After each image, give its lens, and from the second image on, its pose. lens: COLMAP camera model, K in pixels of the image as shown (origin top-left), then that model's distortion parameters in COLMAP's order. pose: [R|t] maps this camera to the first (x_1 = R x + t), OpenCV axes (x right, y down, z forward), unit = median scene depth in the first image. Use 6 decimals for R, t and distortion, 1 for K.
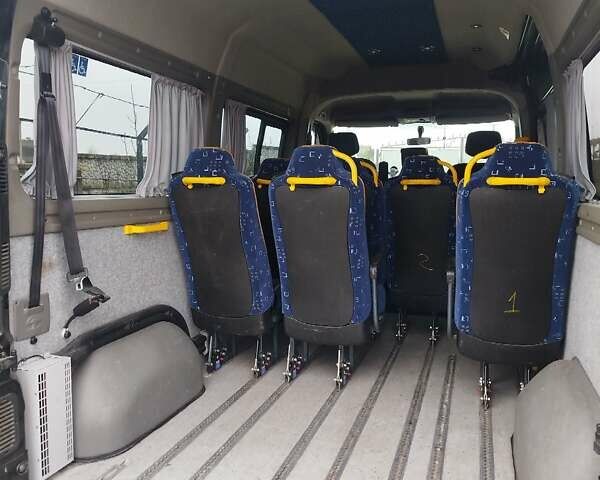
lens RADIAL K [[574.0, 0, 300.0], [0, 574.0, 240.0], [0, 0, 1]] dist [0.170240, -0.275924]
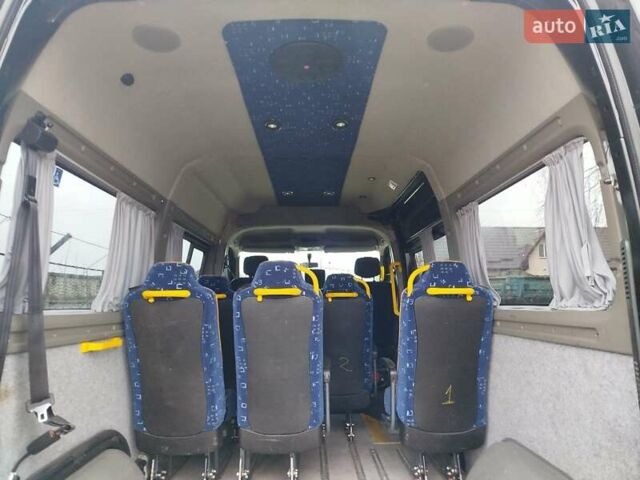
lens RADIAL K [[452.0, 0, 320.0], [0, 452.0, 240.0], [0, 0, 1]] dist [0.066569, -0.072173]
pose [[0.940564, 0.032337, 0.338073, -0.187469], [0.048387, 0.972542, -0.227644, 0.000268], [-0.336151, 0.230472, 0.913173, 0.159375]]
